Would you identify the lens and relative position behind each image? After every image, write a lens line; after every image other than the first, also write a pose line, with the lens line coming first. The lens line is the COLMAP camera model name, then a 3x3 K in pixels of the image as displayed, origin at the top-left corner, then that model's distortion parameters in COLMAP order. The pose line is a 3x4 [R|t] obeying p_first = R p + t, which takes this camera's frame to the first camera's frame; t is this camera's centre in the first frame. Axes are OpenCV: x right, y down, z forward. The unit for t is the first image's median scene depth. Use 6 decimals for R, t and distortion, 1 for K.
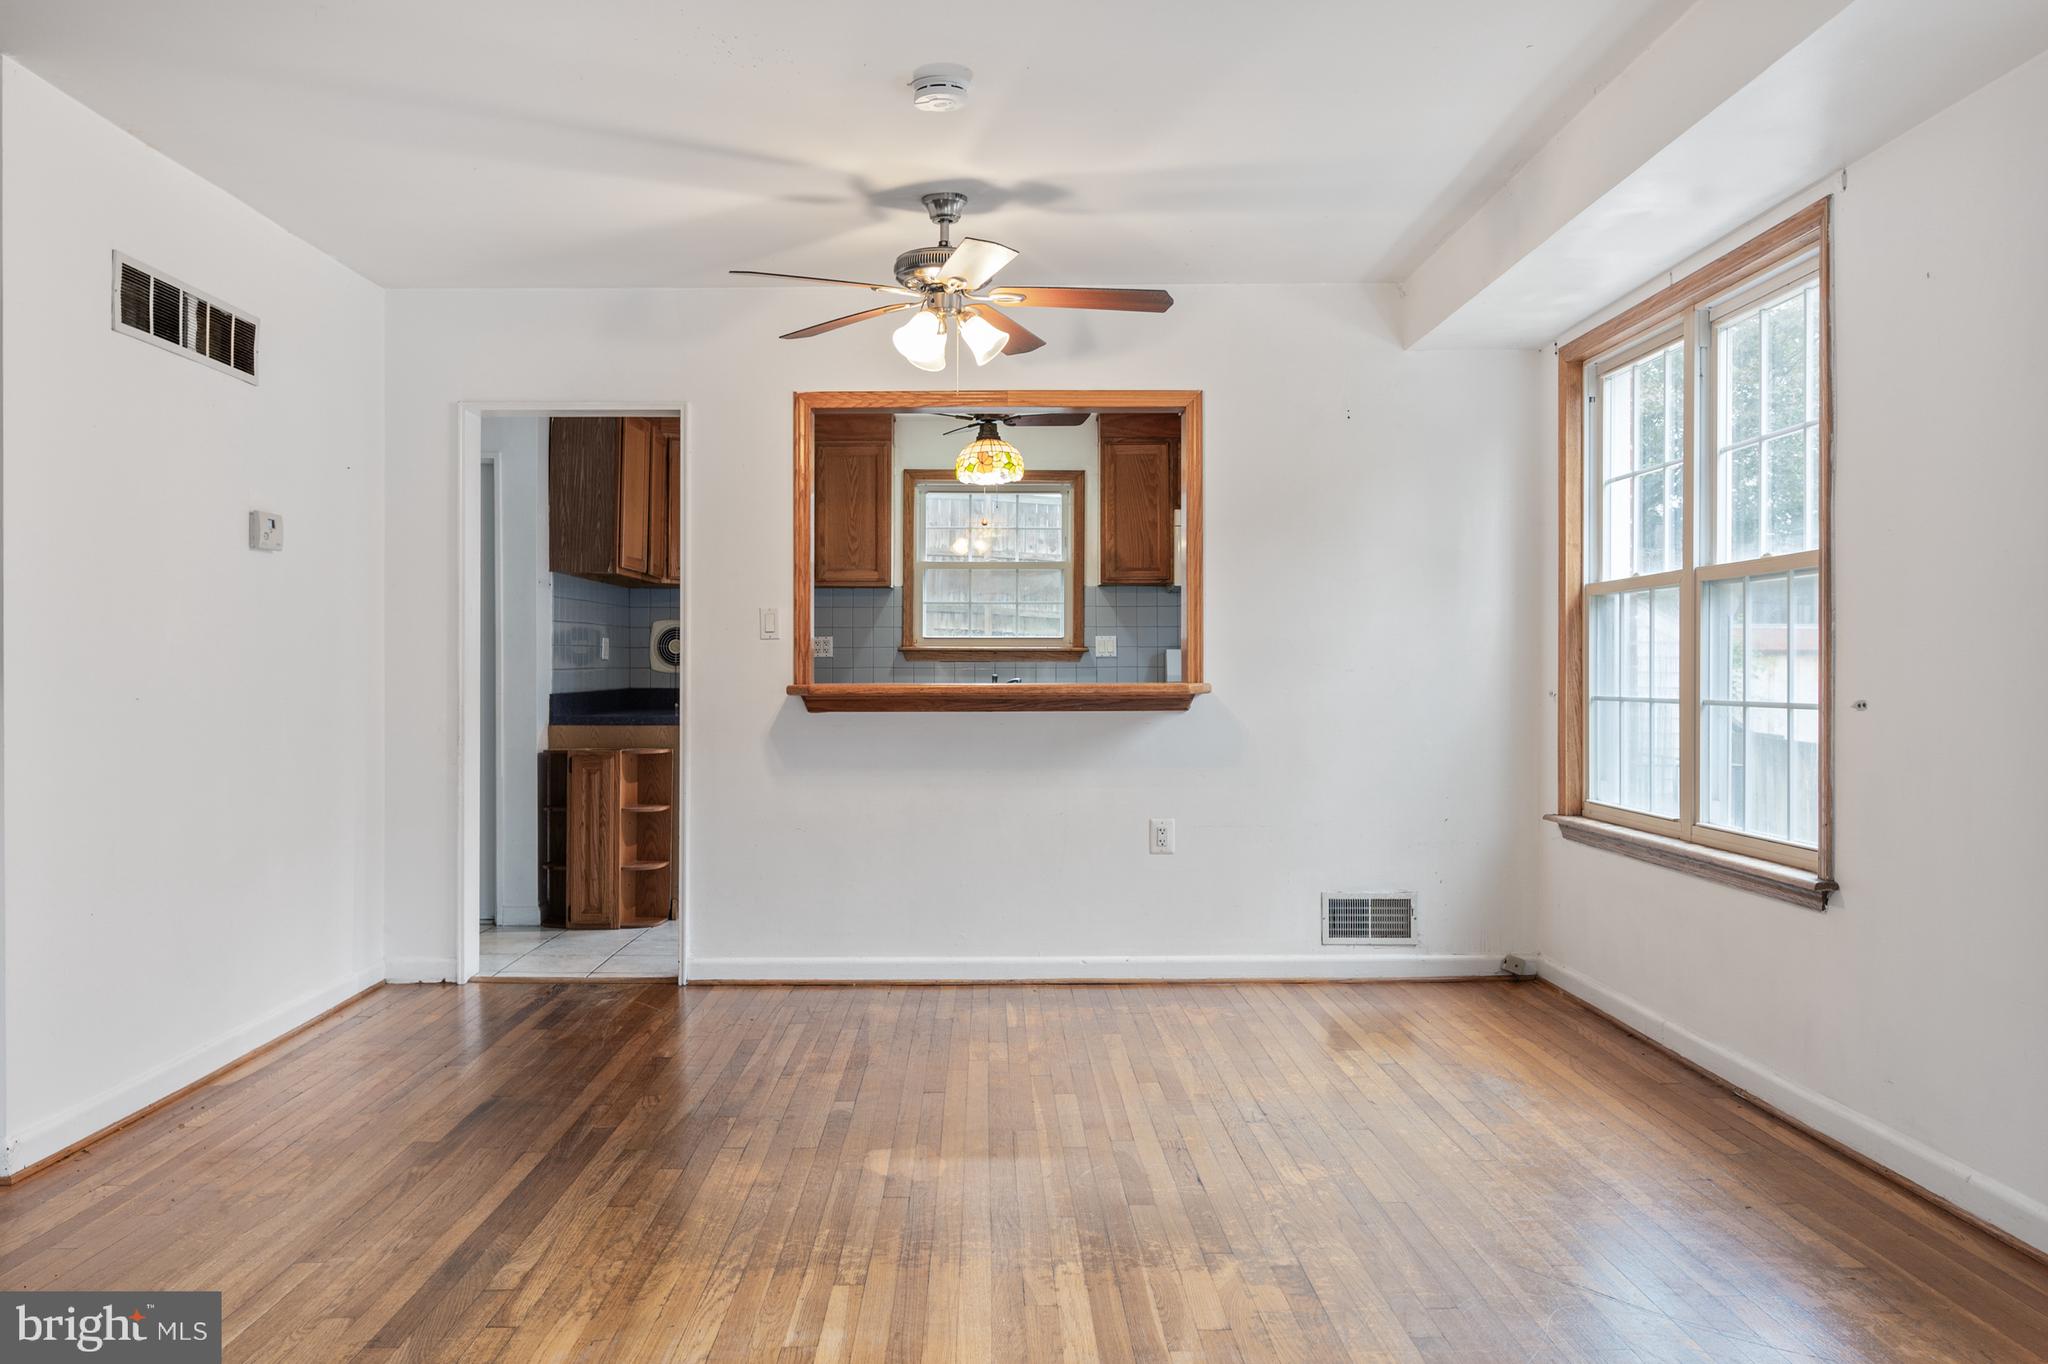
lens RADIAL K [[1658.4, 0, 986.0], [0, 1658.4, 675.7], [0, 0, 1]] dist [-0.005062, 0.001701]
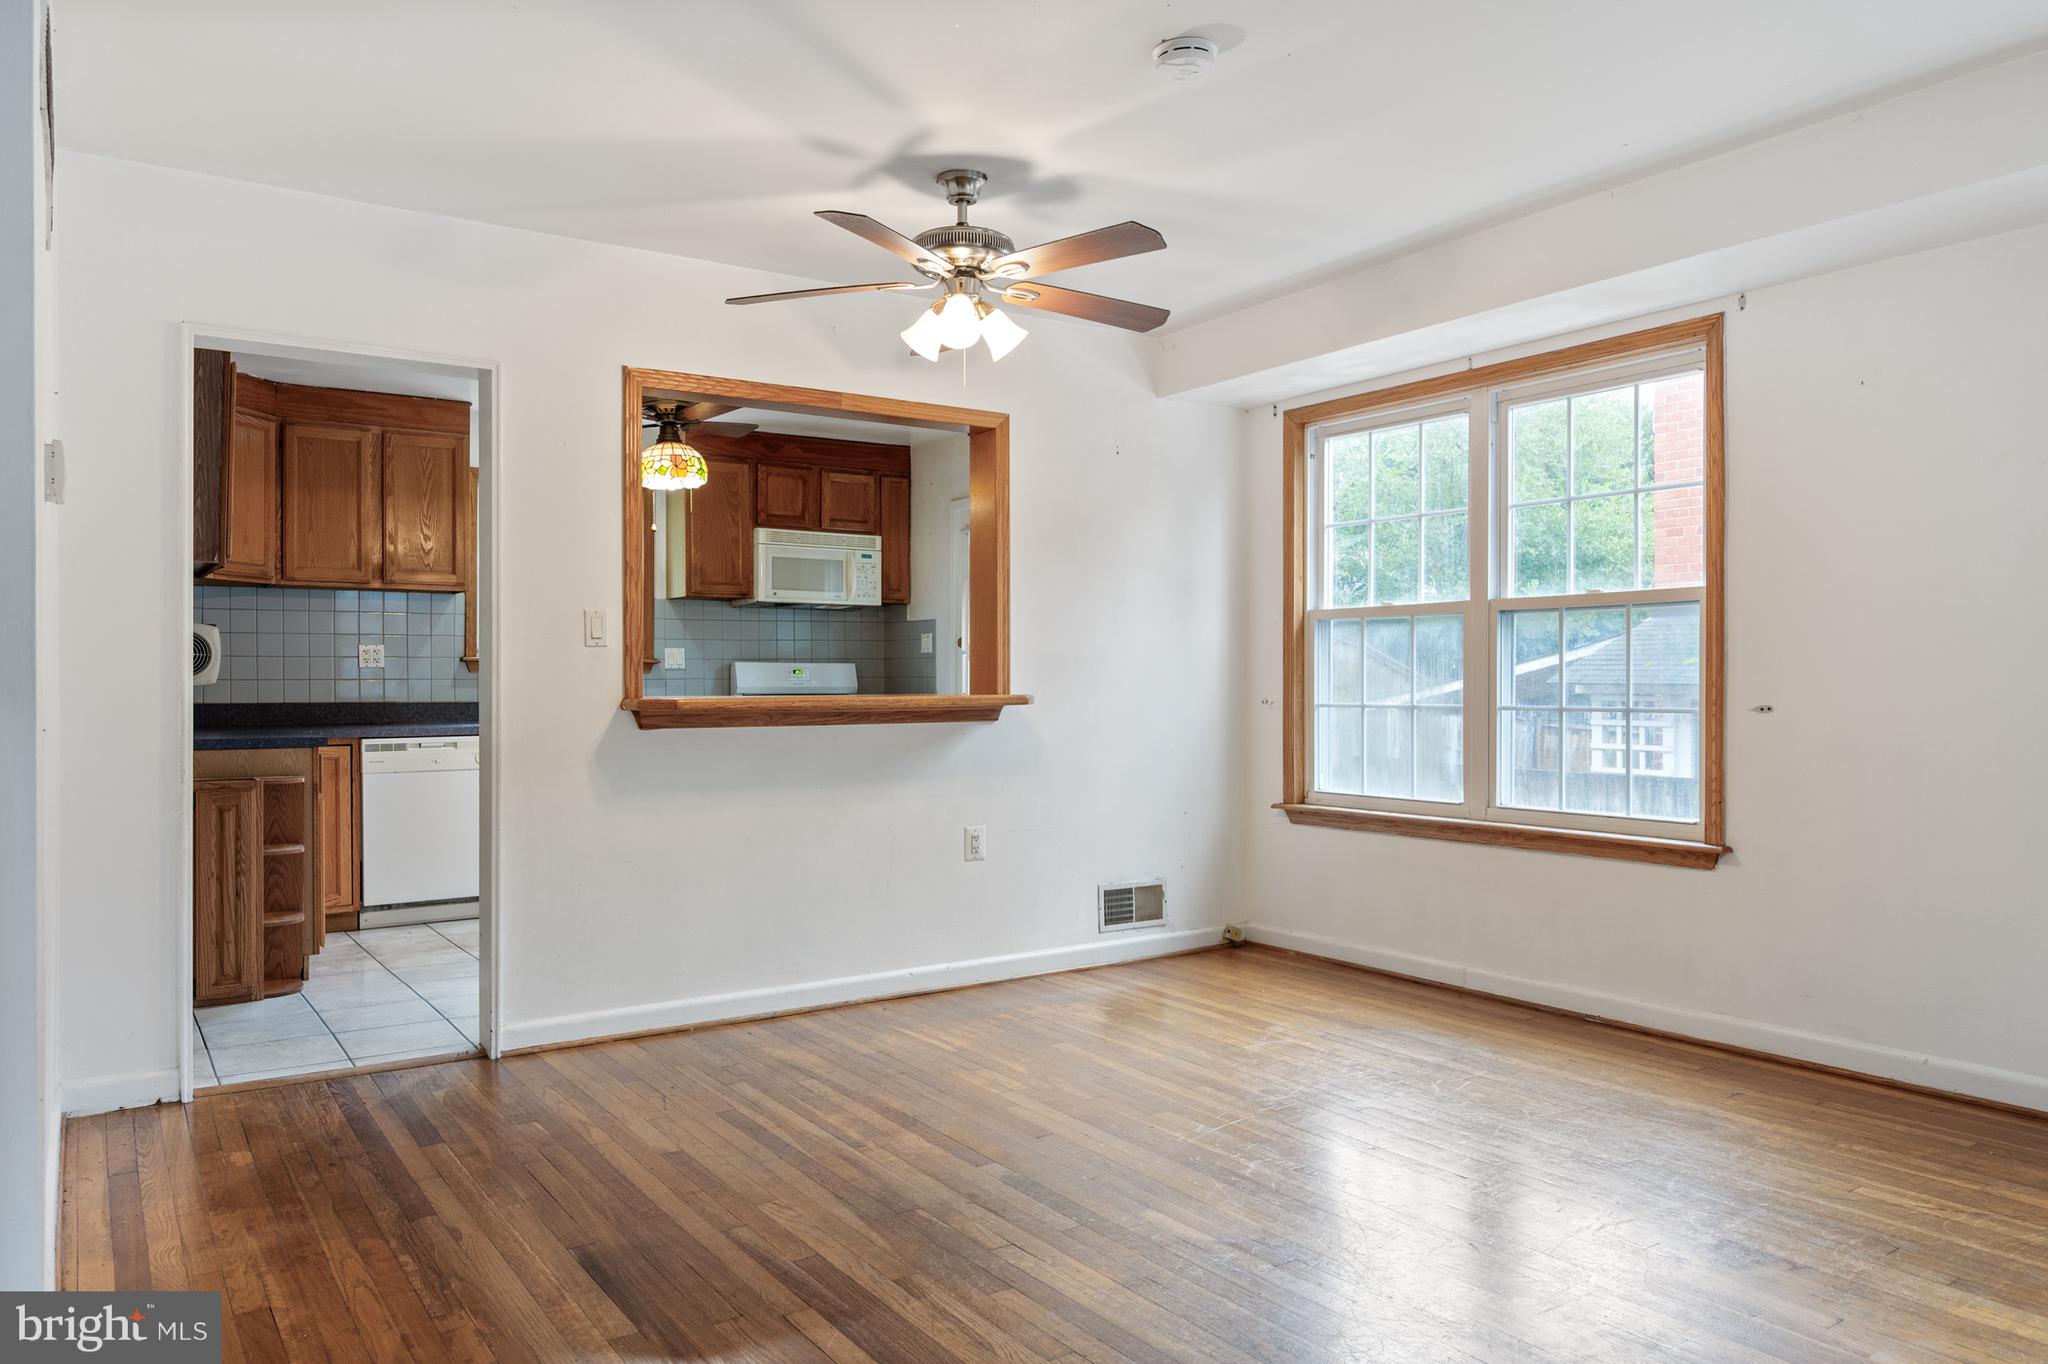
lens RADIAL K [[1394.5, 0, 1015.8], [0, 1394.5, 693.3], [0, 0, 1]] dist [-0.005416, 0.000921]
pose [[0.825408, -0.004577, 0.564518, -0.362003], [0.001789, 0.999983, 0.005493, -0.001087], [-0.564534, -0.003524, 0.825403, 0.271606]]
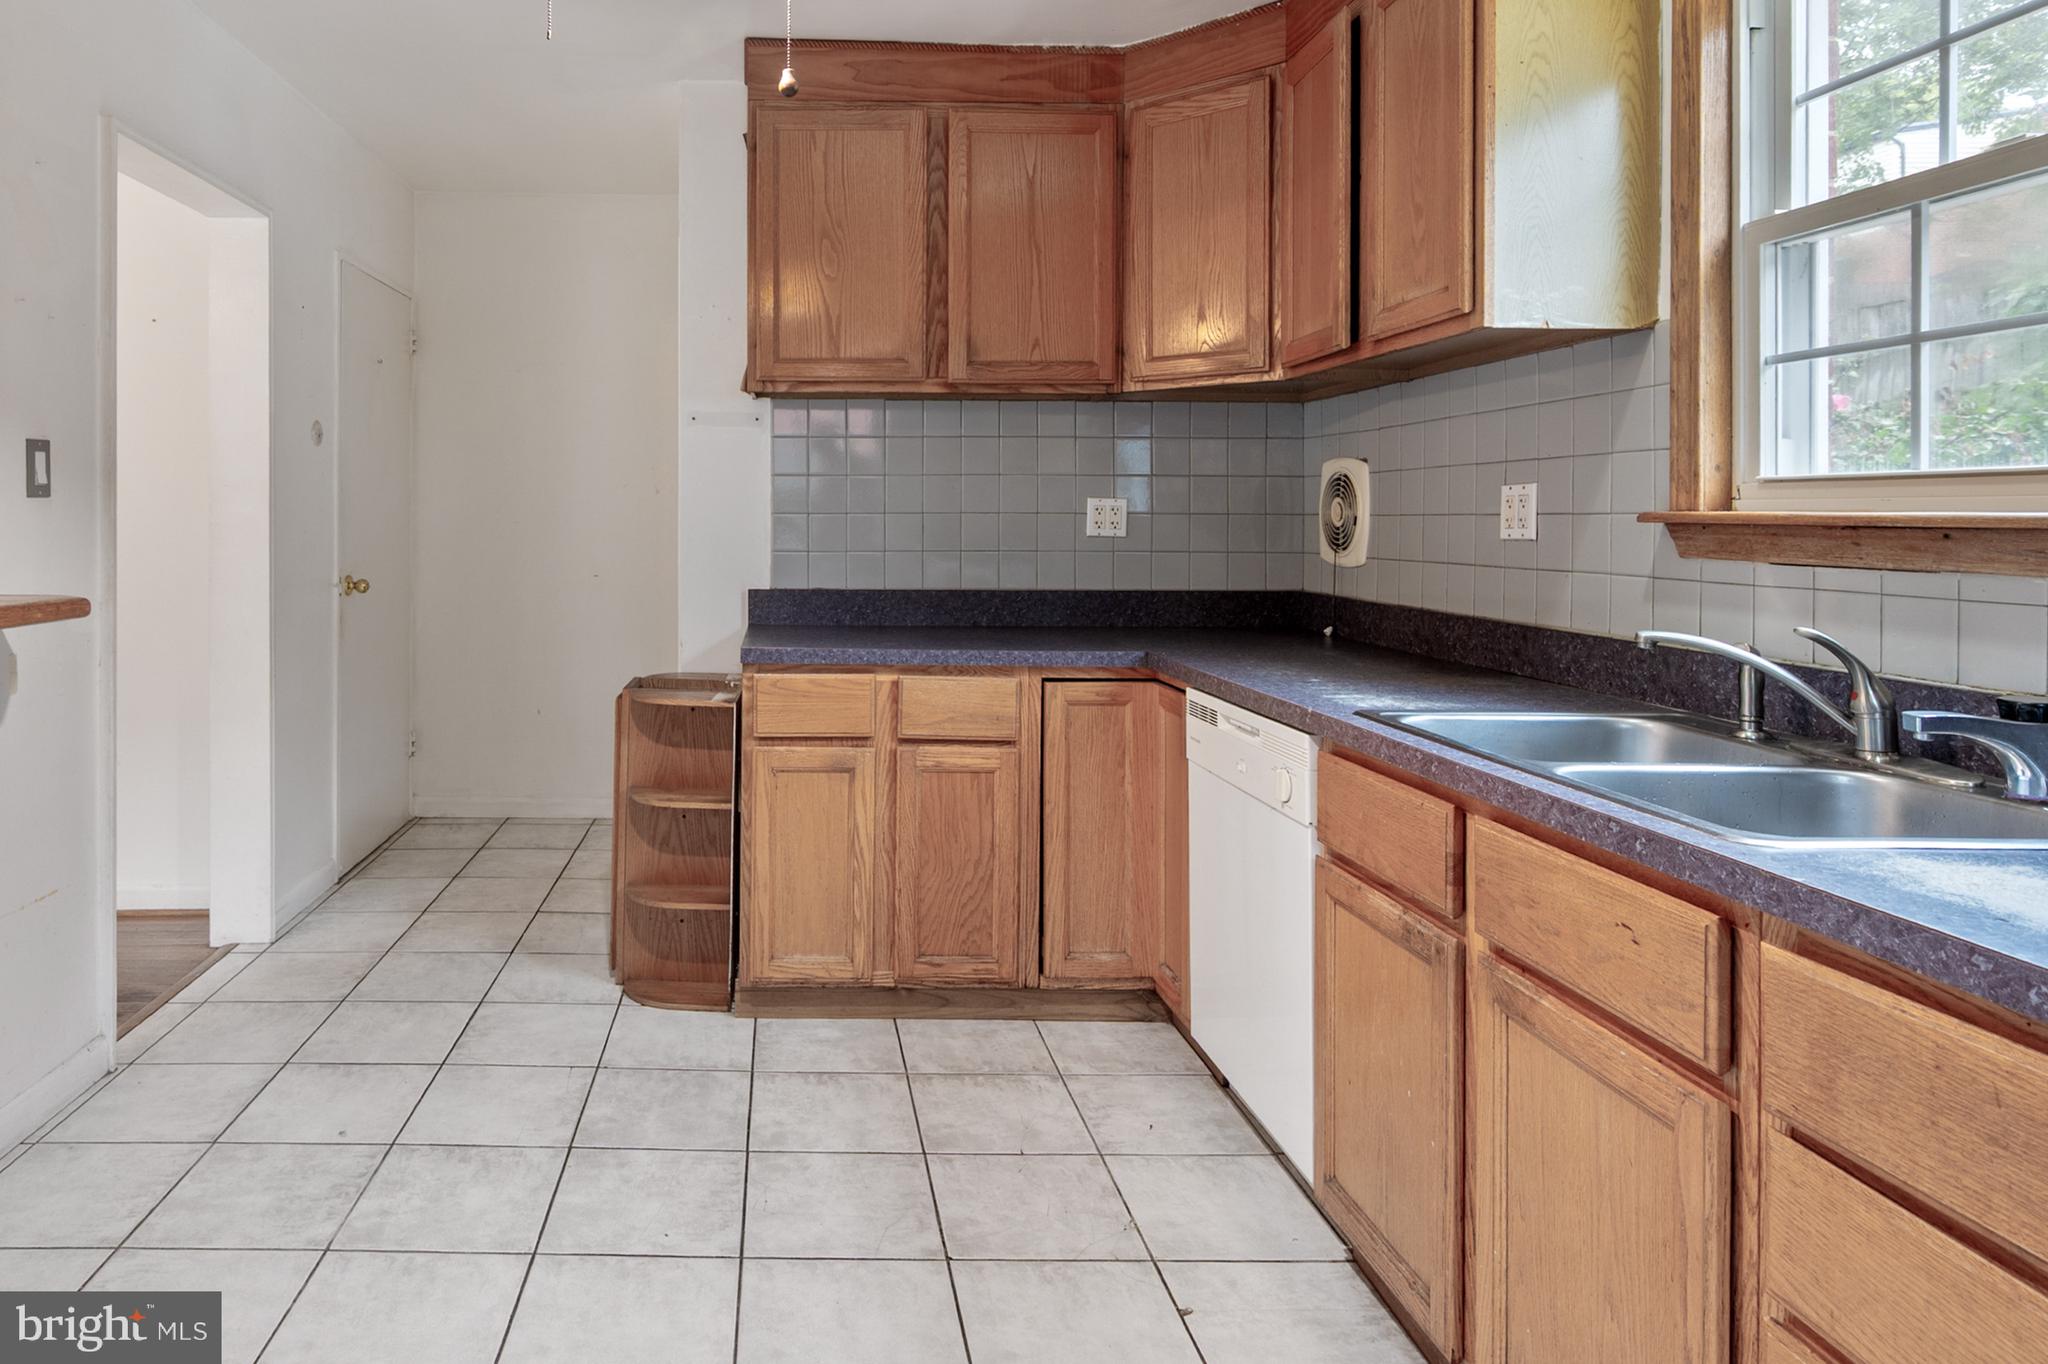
lens RADIAL K [[1236.1, 0, 807.8], [0, 1236.1, 523.2], [0, 0, 1]] dist [-0.000733, 0.000879]
pose [[0.012892, 0.006212, -0.999898, 0.273297], [-0.011656, 0.999914, 0.006062, -0.022501], [0.999849, 0.011576, 0.012964, 1.275263]]
